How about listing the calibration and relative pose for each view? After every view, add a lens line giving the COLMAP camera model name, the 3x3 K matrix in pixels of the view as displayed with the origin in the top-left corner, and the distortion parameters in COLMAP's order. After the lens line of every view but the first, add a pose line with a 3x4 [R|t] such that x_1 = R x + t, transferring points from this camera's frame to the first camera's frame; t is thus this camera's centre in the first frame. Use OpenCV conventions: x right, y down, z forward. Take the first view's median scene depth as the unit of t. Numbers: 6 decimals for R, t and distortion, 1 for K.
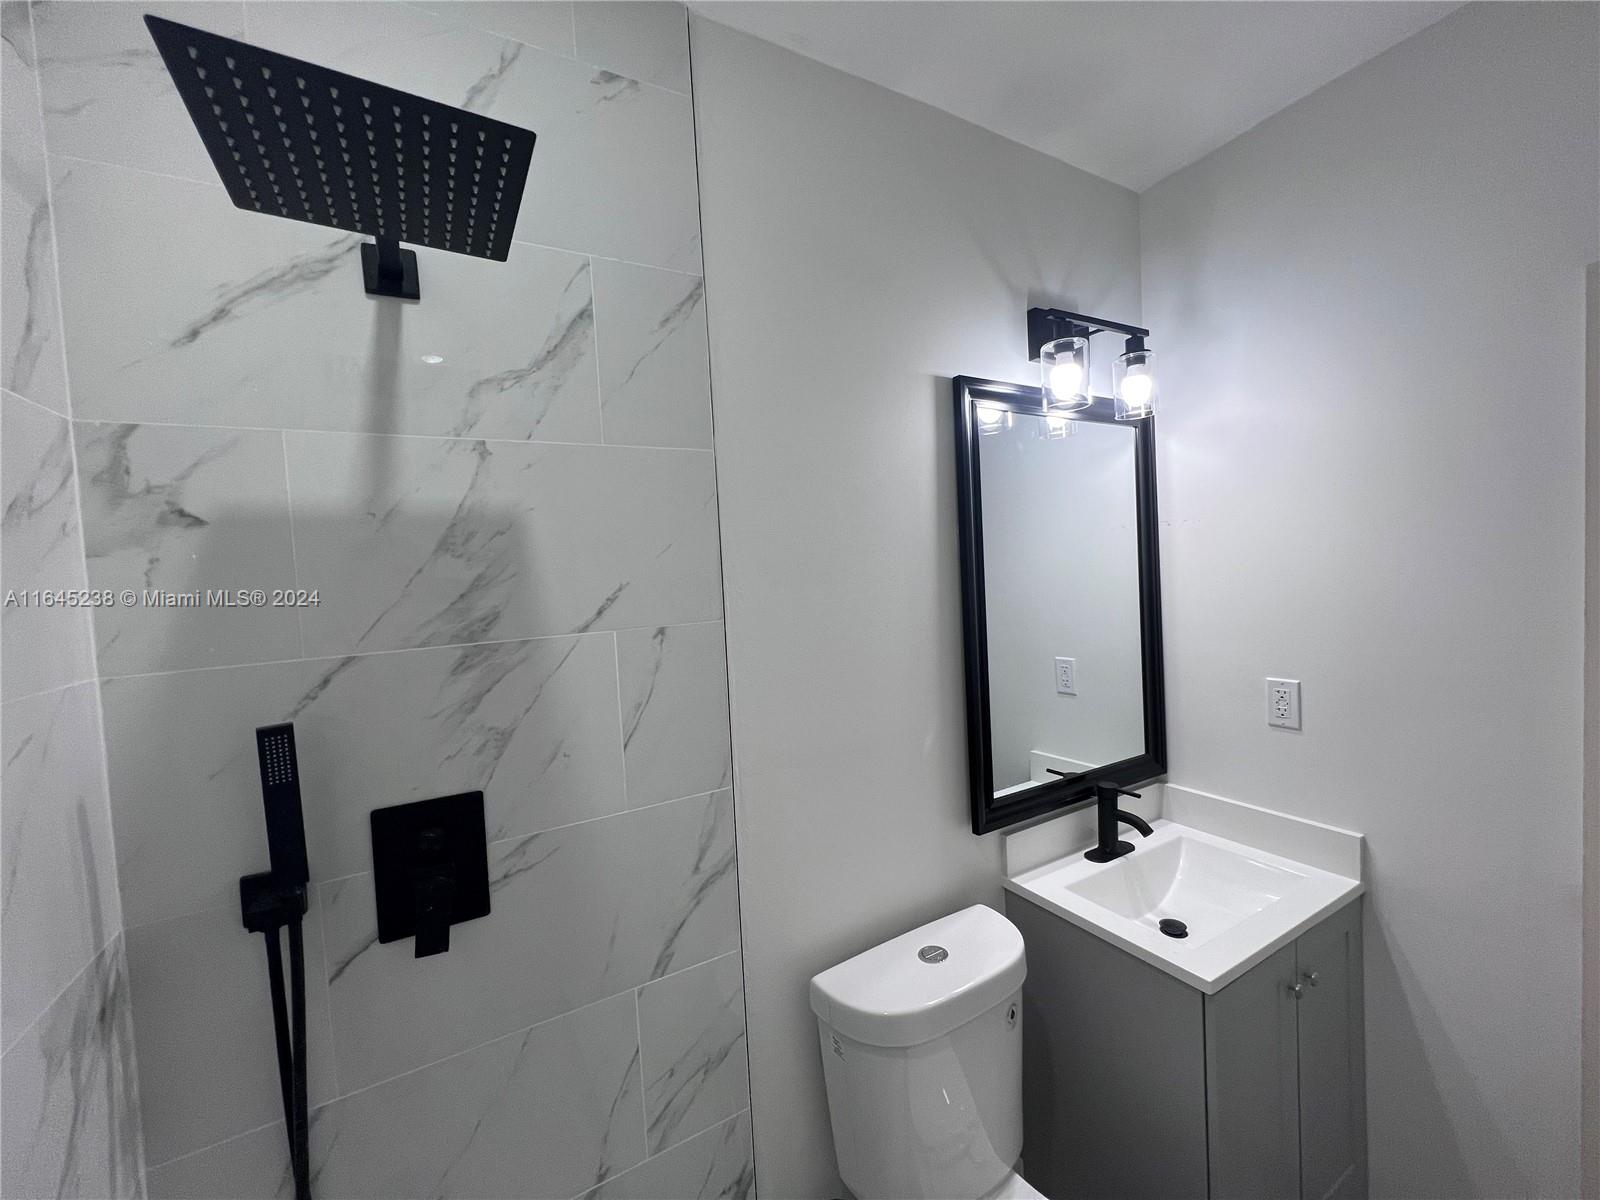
lens RADIAL K [[636.1, 0, 800.0], [0, 636.1, 600.0], [0, 0, 1]] dist [-0.001770, -0.000143]
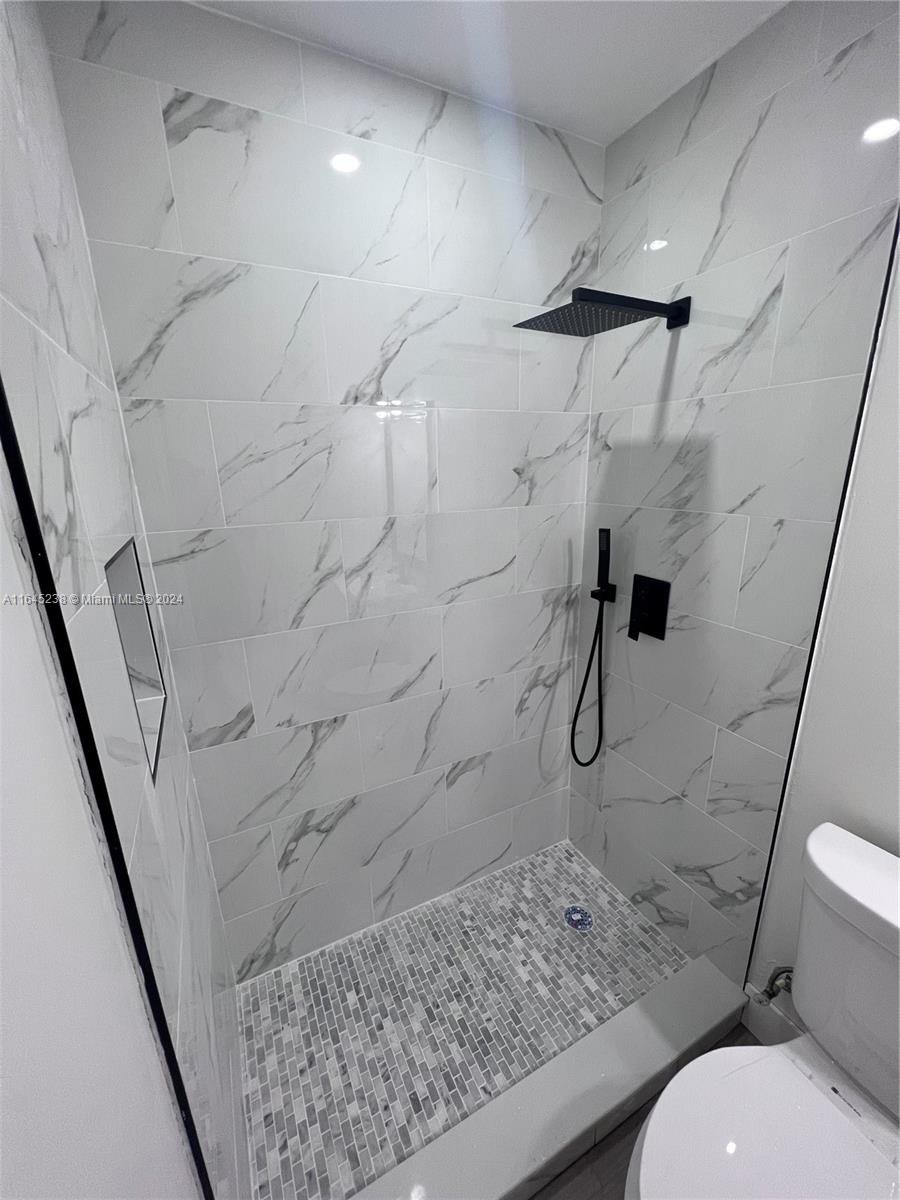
lens RADIAL K [[477.1, 0, 450.0], [0, 477.1, 600.0], [0, 0, 1]] dist [-0.001770, -0.000143]
pose [[-0.046305, 0.326799, -0.943959, 0.660816], [-0.018452, 0.944531, 0.327902, -0.091584], [0.998757, 0.032601, -0.037707, 0.232363]]
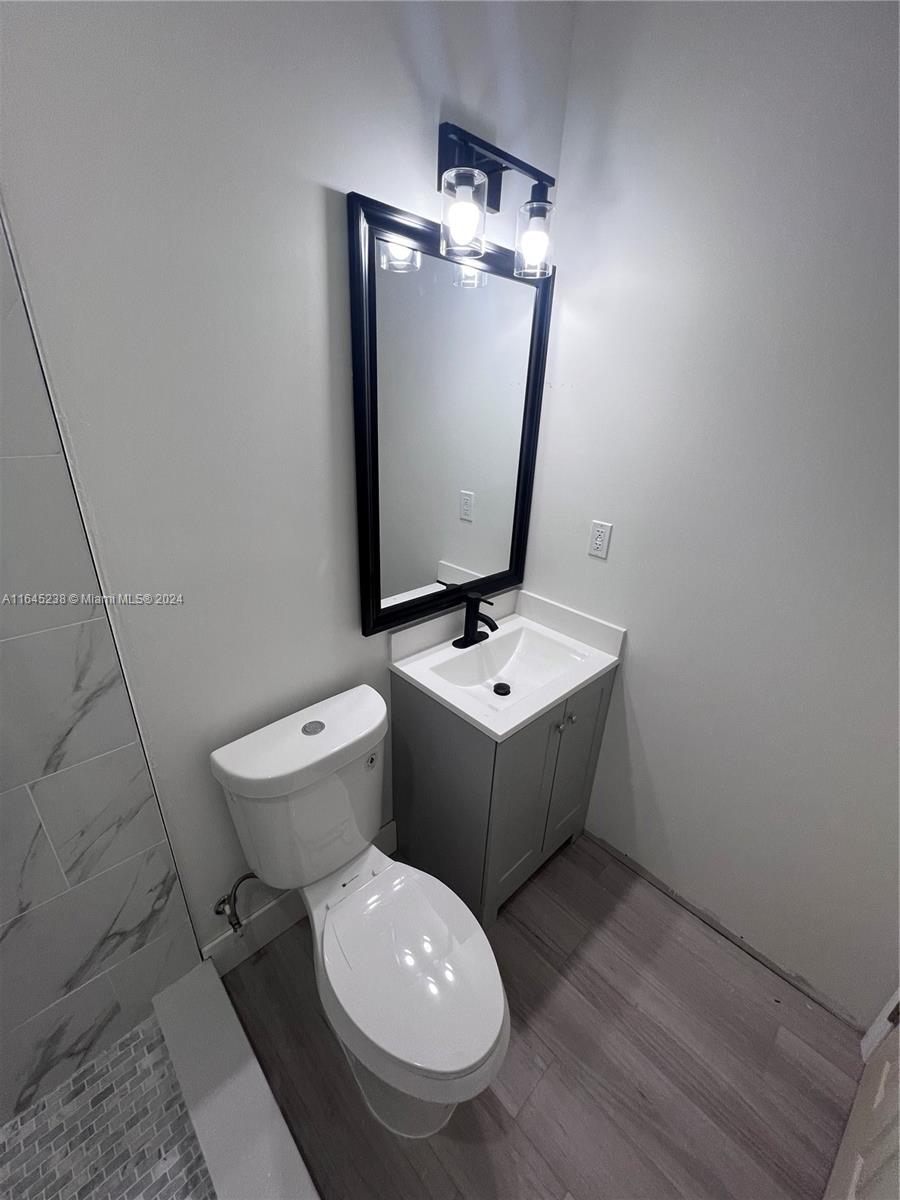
lens RADIAL K [[475.9, 0, 450.0], [0, 475.9, 600.0], [0, 0, 1]] dist [-0.001379, -0.000558]
pose [[0.966405, -0.009375, 0.256852, 0.197401], [-0.083374, 0.933862, 0.347781, -0.047192], [-0.243125, -0.357512, 0.901707, 0.117921]]
